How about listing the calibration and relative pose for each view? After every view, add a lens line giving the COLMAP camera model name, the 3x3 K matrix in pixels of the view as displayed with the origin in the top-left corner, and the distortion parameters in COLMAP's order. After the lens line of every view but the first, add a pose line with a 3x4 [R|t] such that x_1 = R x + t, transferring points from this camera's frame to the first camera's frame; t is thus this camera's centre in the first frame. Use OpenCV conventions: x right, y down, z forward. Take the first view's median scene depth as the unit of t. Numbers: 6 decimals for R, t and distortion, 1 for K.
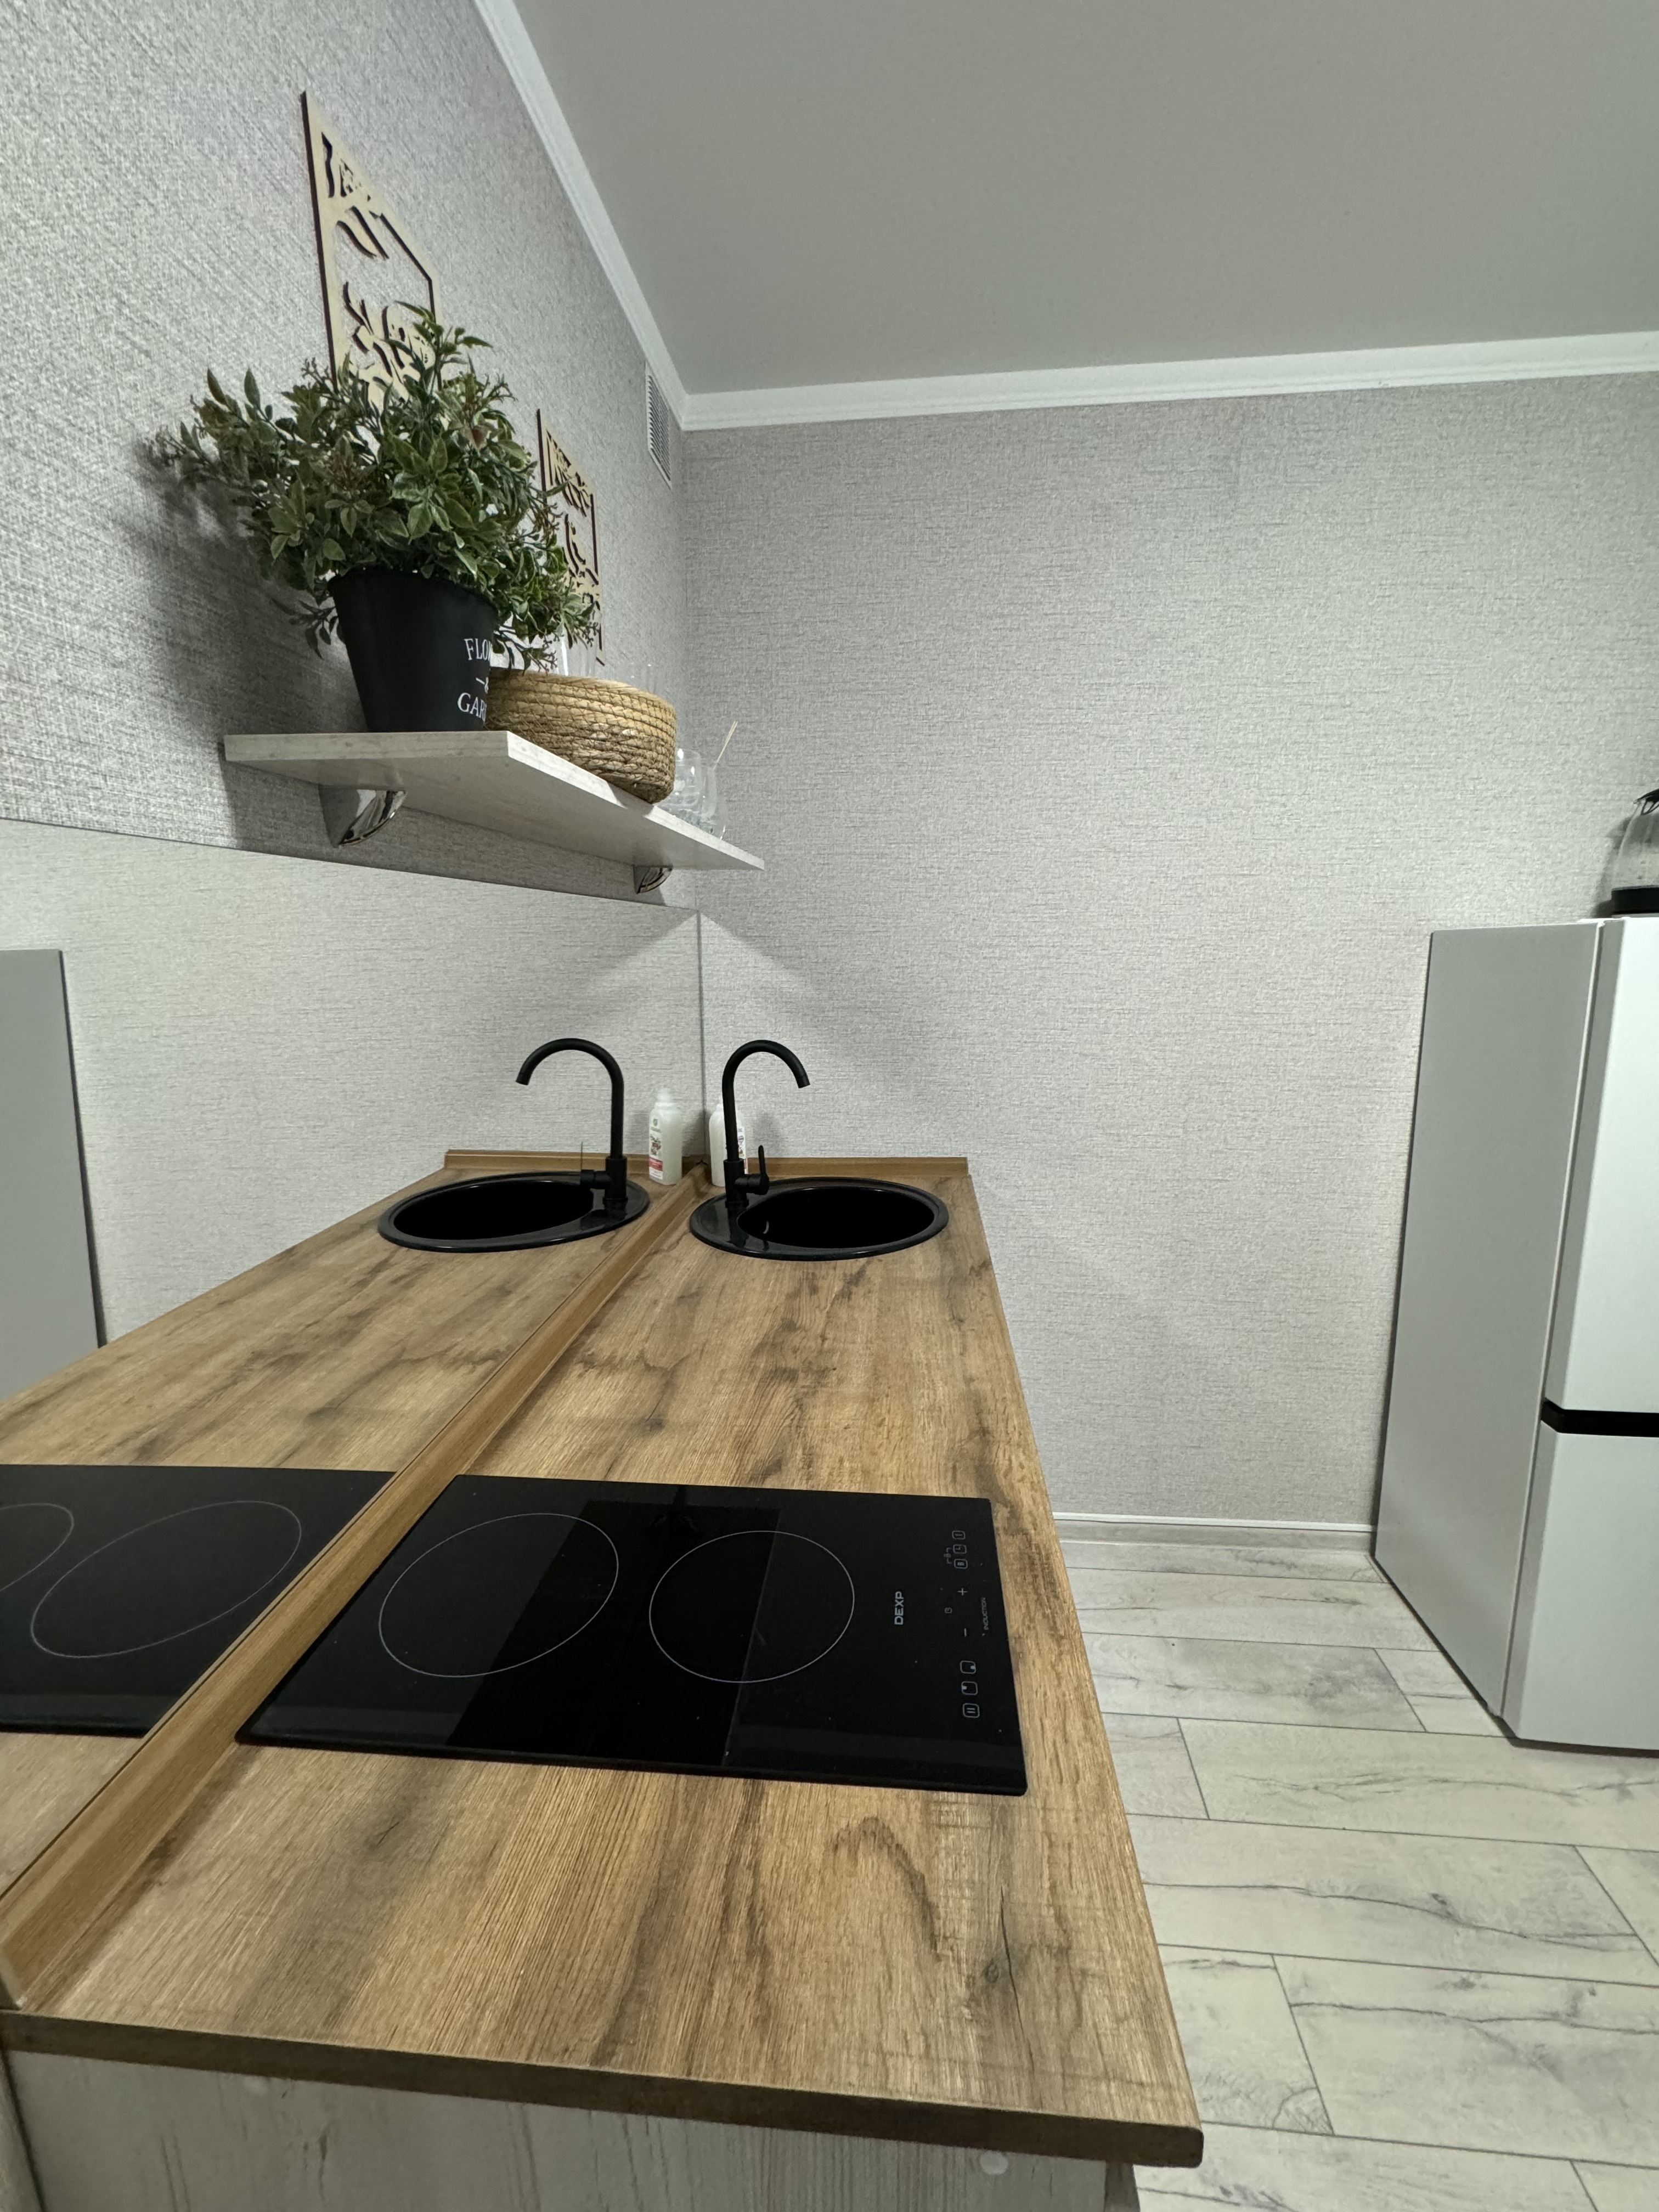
lens RADIAL K [[880.9, 0, 836.3], [0, 880.9, 1107.2], [0, 0, 1]] dist [-0.001673, 0.000131]
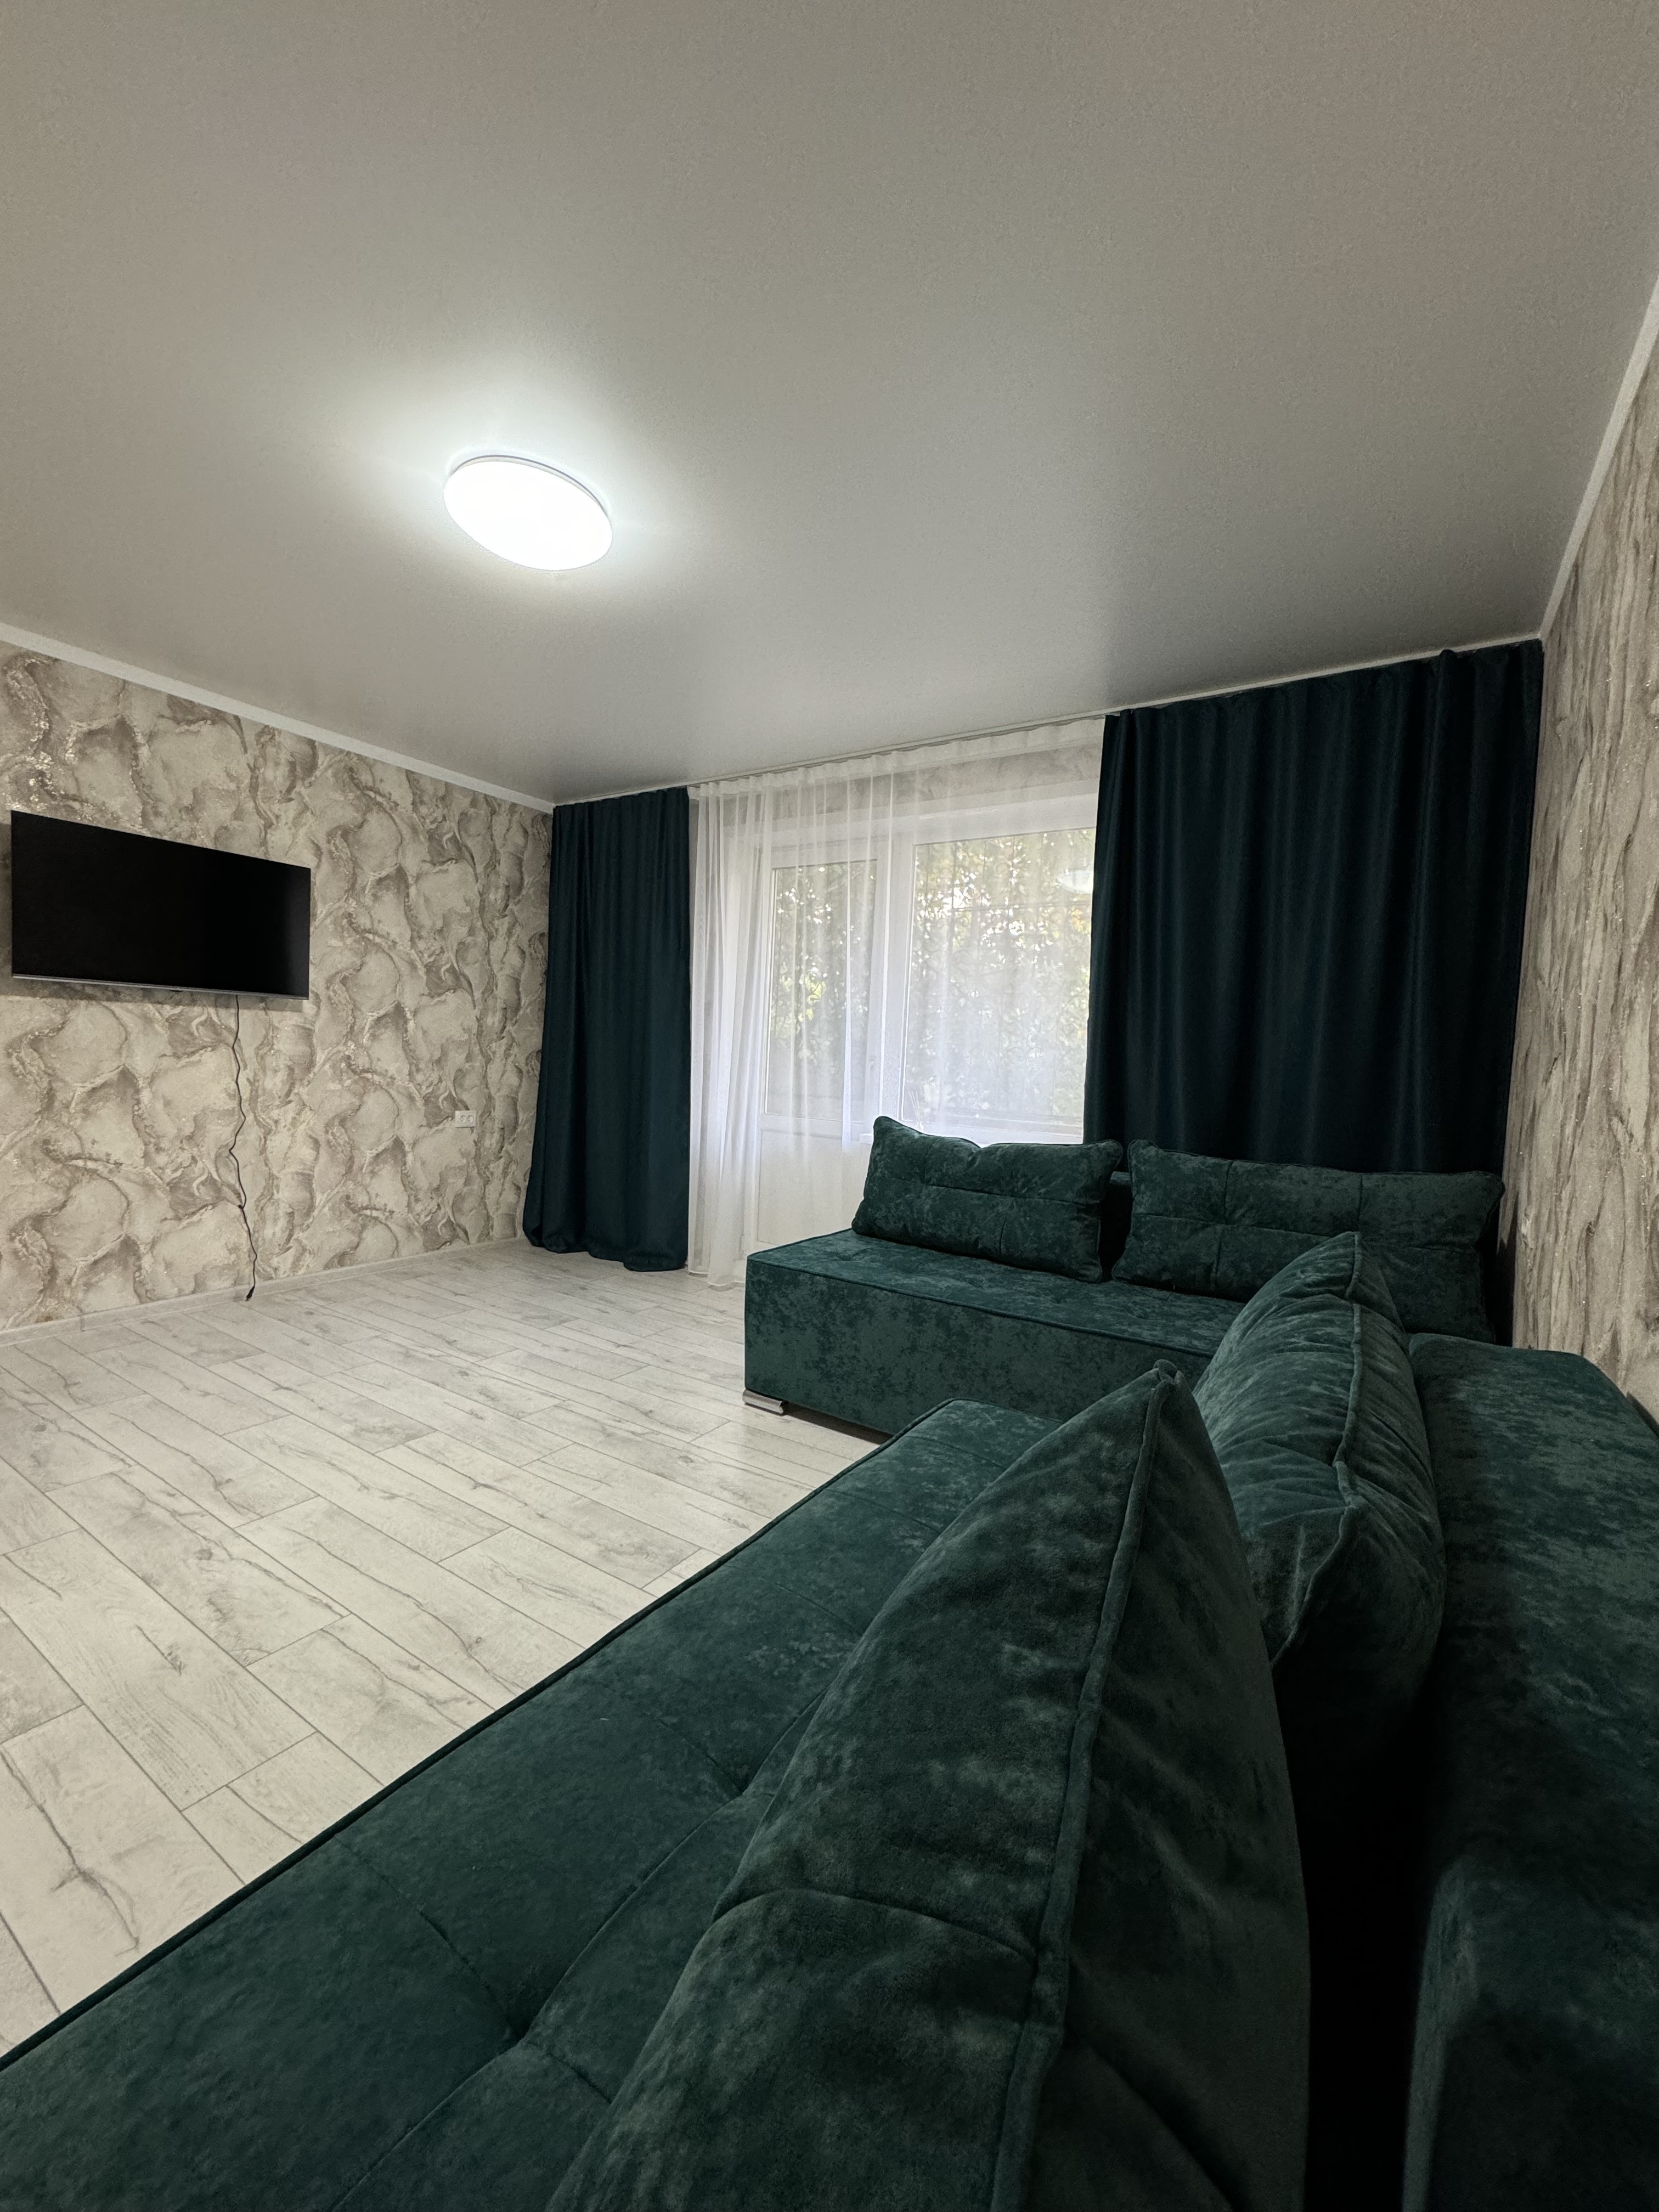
lens RADIAL K [[880.9, 0, 845.6], [0, 880.9, 1115.0], [0, 0, 1]] dist [-0.001673, 0.000131]
pose [[0.885984, 0.104064, -0.451889, 1.960869], [-0.158020, 0.983922, -0.083233, 0.300304], [0.435962, 0.145151, 0.888183, -0.768787]]
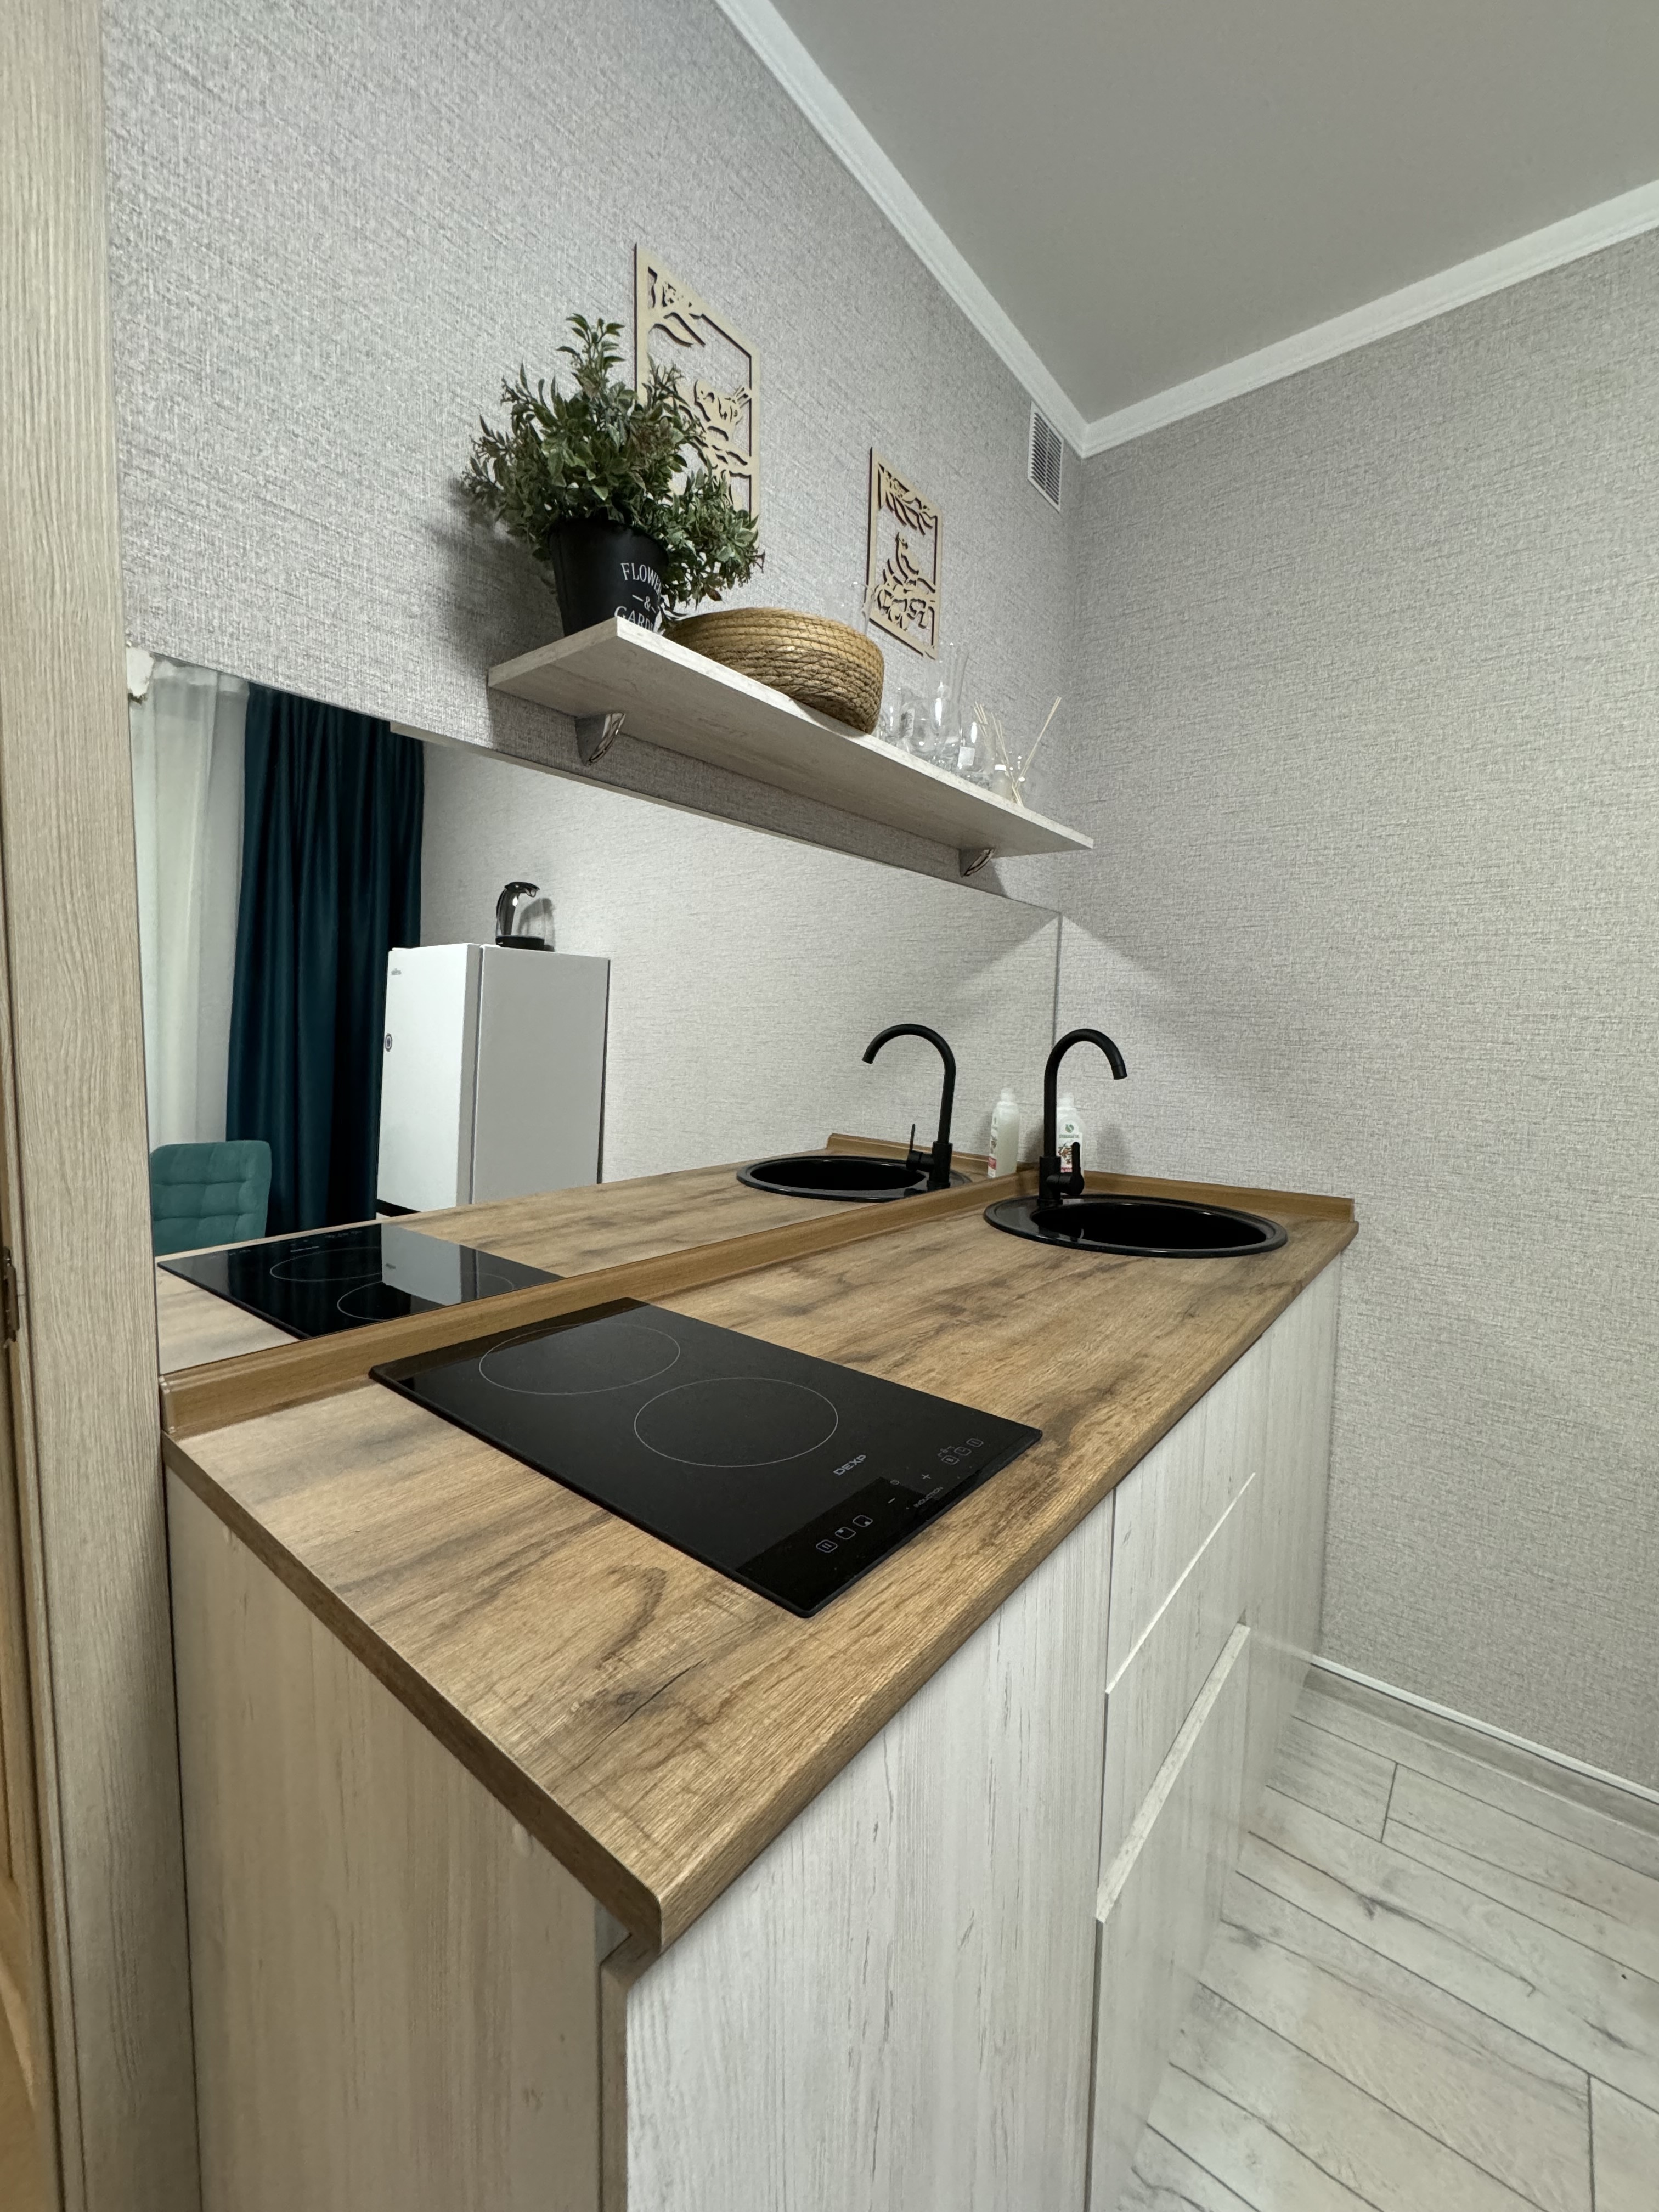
lens RADIAL K [[880.9, 0, 835.9], [0, 880.9, 1106.8], [0, 0, 1]] dist [-0.001673, 0.000131]
pose [[0.833213, 0.076604, -0.547620, 0.276819], [-0.135543, 0.988438, -0.067963, 0.136563], [0.536082, 0.130853, 0.833962, 0.090340]]
